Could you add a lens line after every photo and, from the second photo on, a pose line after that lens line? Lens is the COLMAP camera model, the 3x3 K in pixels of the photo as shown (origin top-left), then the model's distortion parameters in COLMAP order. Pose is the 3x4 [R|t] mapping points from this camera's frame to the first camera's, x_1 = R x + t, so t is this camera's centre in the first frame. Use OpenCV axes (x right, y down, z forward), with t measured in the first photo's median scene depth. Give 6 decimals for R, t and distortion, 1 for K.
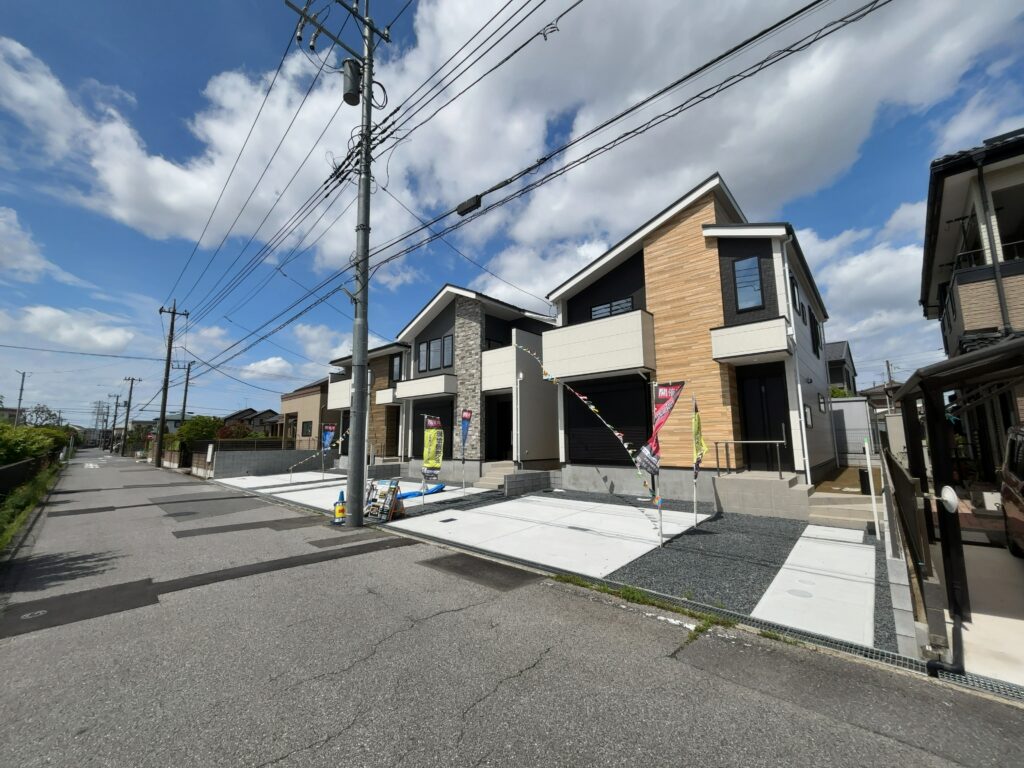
lens RADIAL K [[413.2, 0, 524.0], [0, 413.2, 384.8], [0, 0, 1]] dist [0.000413, 0.000253]
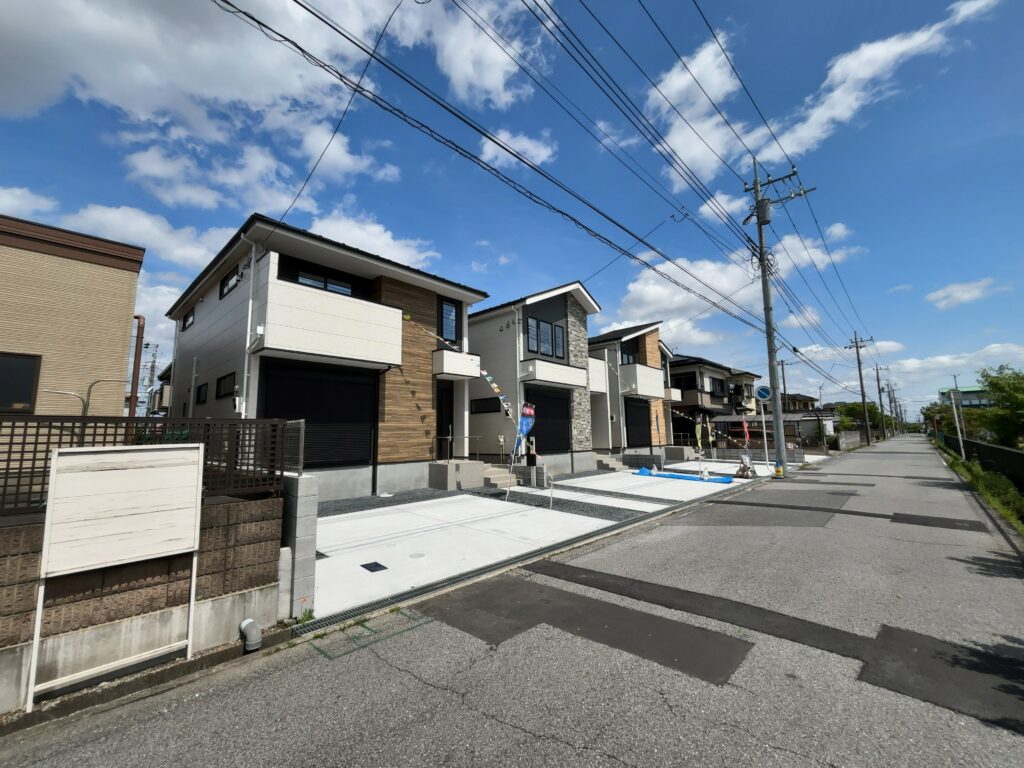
lens RADIAL K [[413.2, 0, 524.0], [0, 413.2, 384.8], [0, 0, 1]] dist [0.000413, 0.000253]
pose [[0.008749, 0.130143, 0.991457, -0.978023], [-0.120490, 0.984408, -0.128155, 0.131509], [-0.992676, -0.118339, 0.024293, 0.903550]]
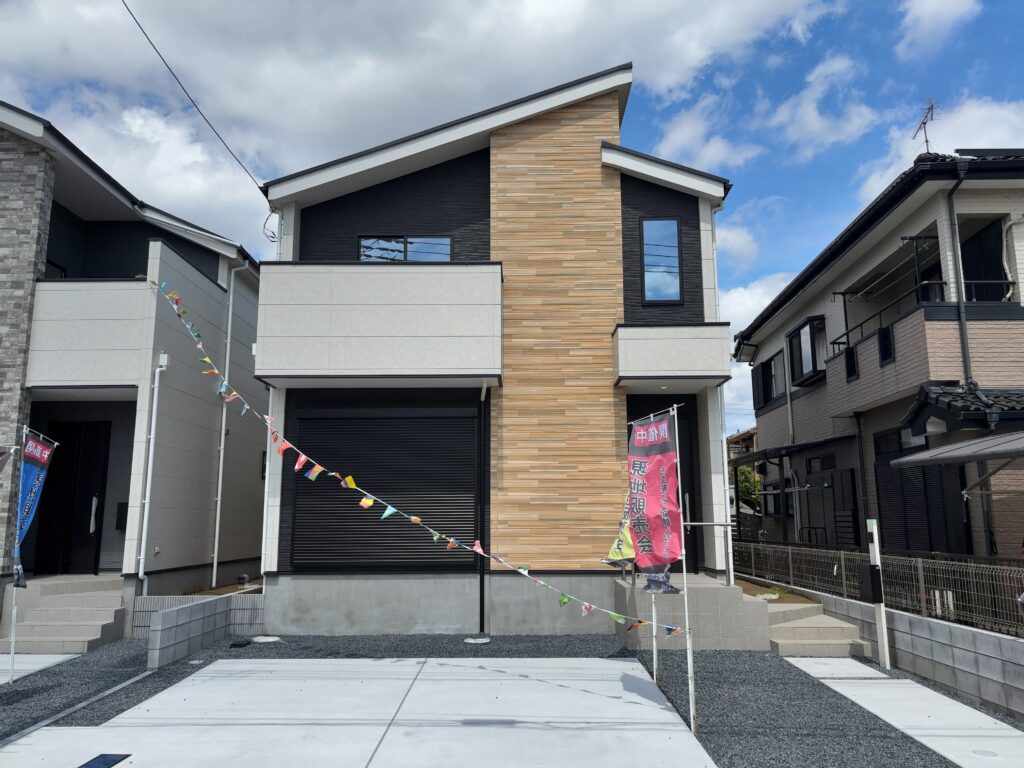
lens RADIAL K [[758.9, 0, 512.8], [0, 758.9, 395.5], [0, 0, 1]] dist [0.066141, -0.087493]
pose [[0.757609, 0.109647, 0.643433, -0.417384], [-0.088781, 0.993938, -0.064840, 0.055846], [-0.646642, -0.008001, 0.762752, 0.378168]]
